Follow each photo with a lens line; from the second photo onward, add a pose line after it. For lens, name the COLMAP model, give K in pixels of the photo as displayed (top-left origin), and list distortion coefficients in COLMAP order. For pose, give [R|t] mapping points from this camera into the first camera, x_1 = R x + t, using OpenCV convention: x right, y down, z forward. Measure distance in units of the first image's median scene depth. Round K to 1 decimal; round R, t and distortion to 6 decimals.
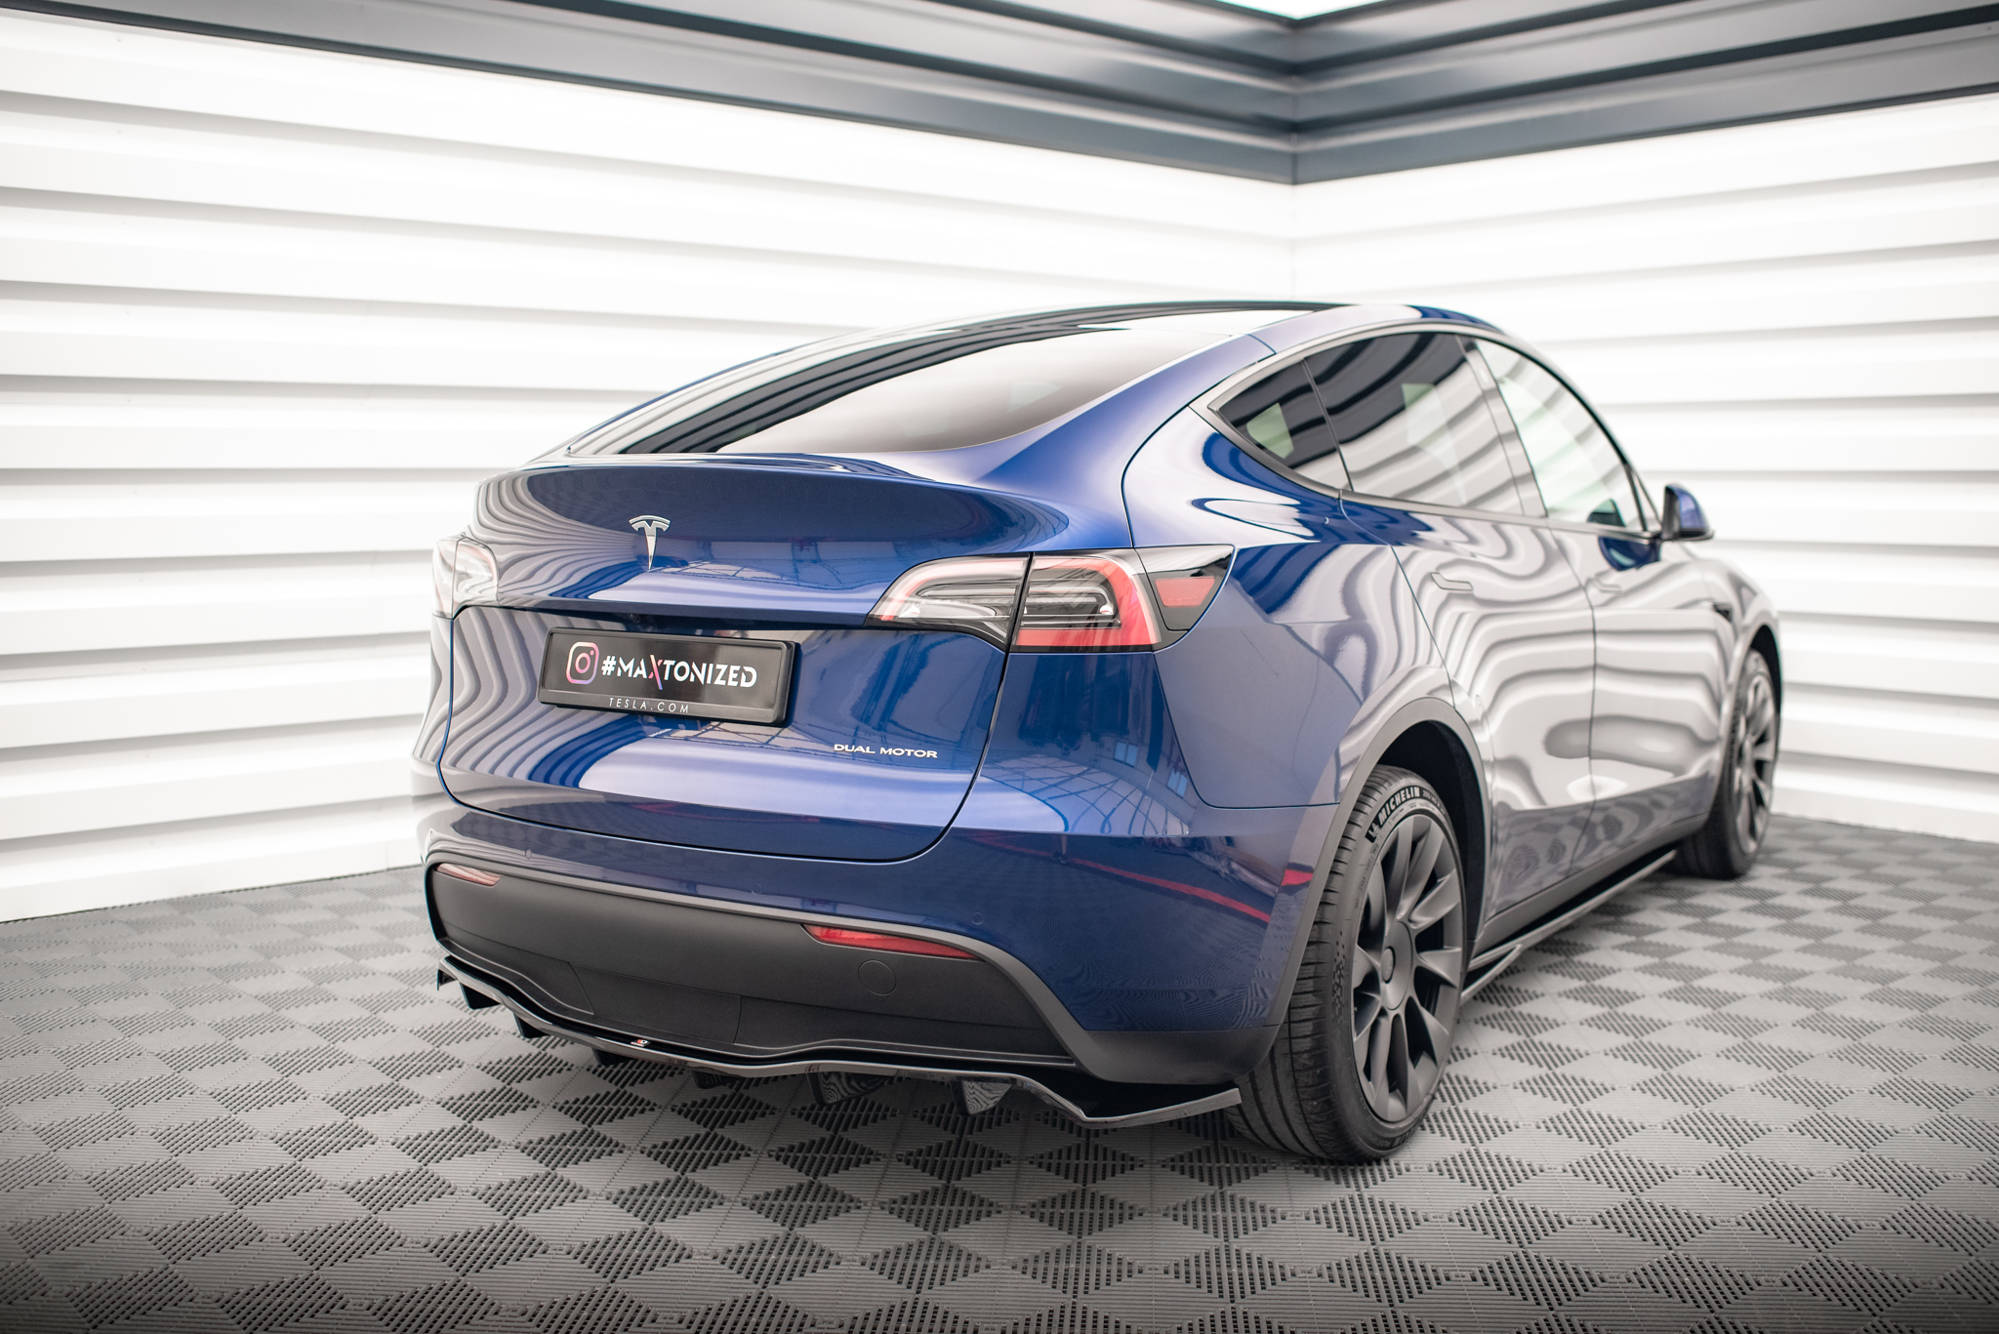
lens RADIAL K [[1902.2, 0, 999.5], [0, 1902.2, 667.0], [0, 0, 1]] dist [-0.072400, 0.020429]
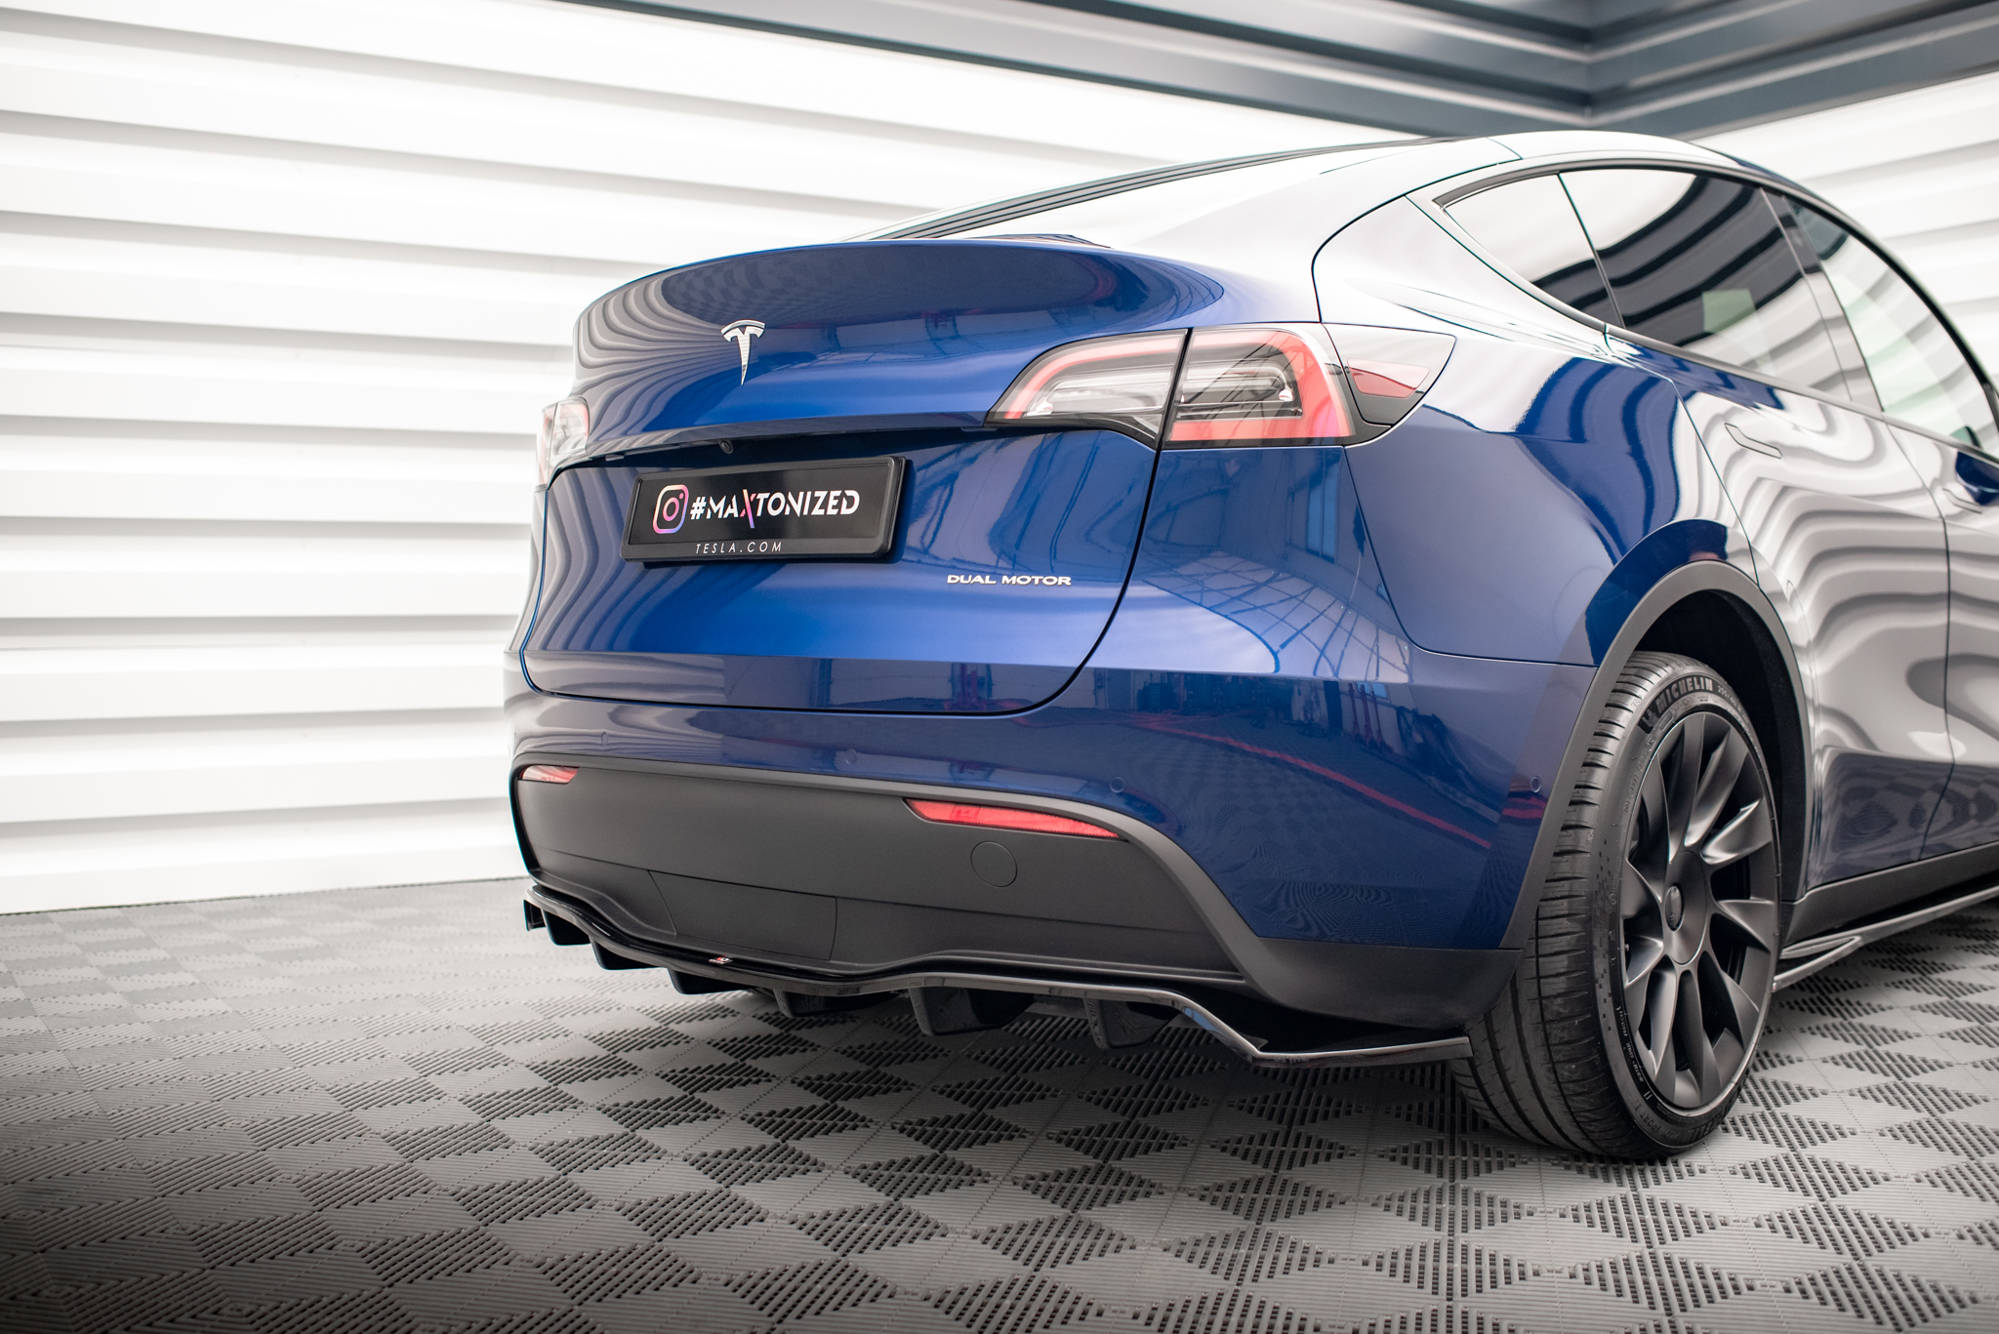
lens RADIAL K [[1951.4, 0, 999.5], [0, 1951.4, 667.0], [0, 0, 1]] dist [-0.095850, 0.109184]
pose [[0.987254, 0.000557, -0.159149, 0.061719], [-0.012368, 0.997238, -0.073232, 0.129722], [0.158669, 0.074267, 0.984535, 0.179337]]
